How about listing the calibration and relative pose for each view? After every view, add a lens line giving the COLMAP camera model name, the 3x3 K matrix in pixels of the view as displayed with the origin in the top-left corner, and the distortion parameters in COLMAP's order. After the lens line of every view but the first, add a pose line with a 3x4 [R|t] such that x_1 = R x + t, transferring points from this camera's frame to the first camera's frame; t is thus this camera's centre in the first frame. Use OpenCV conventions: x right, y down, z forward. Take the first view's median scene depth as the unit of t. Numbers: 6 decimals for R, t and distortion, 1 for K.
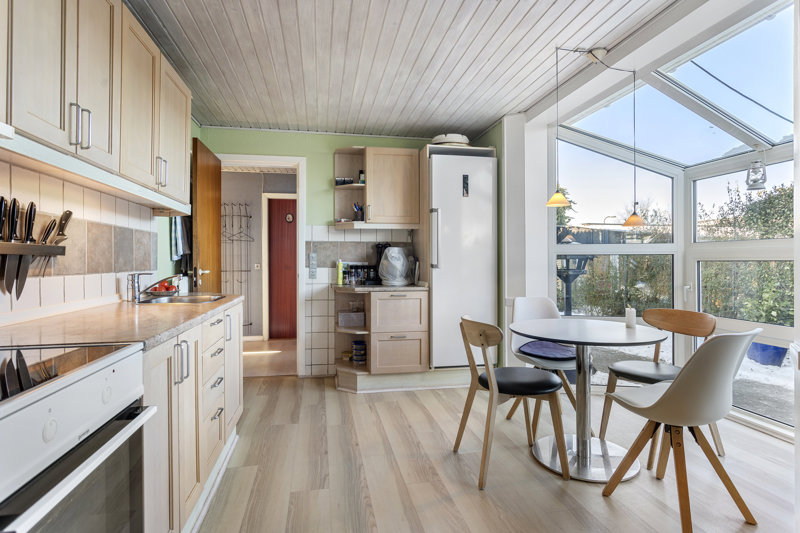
lens RADIAL K [[435.9, 0, 405.0], [0, 435.9, 261.8], [0, 0, 1]] dist [0.001506, -0.001513]
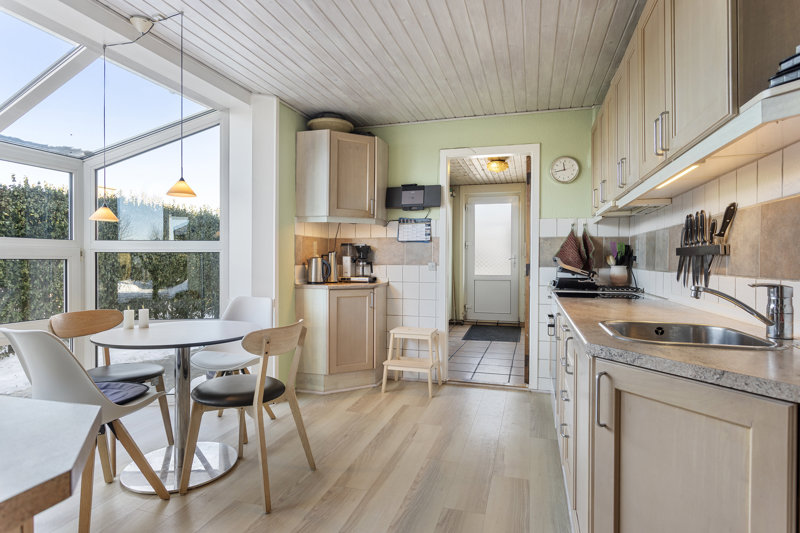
lens RADIAL K [[435.9, 0, 405.1], [0, 435.9, 265.1], [0, 0, 1]] dist [0.001506, -0.001513]
pose [[-0.890205, -0.006054, 0.455520, -0.483669], [-0.000507, 0.999924, 0.012298, -0.001713], [-0.455560, 0.010717, -0.890141, 1.728991]]
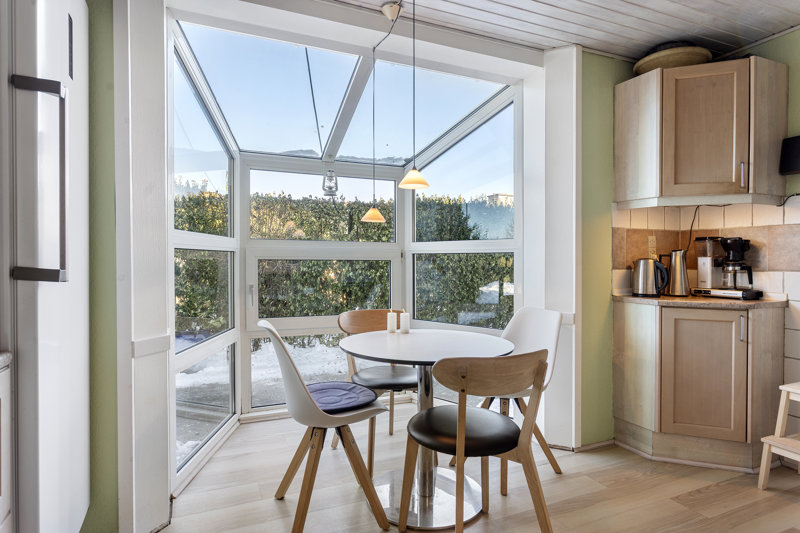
lens RADIAL K [[463.6, 0, 398.7], [0, 463.6, 263.8], [0, 0, 1]] dist [-0.007585, -0.001251]
pose [[-0.225338, -0.008060, 0.974247, -0.471305], [-0.004610, 0.999963, 0.007206, -0.002168], [-0.974270, -0.002868, -0.225367, 1.345479]]
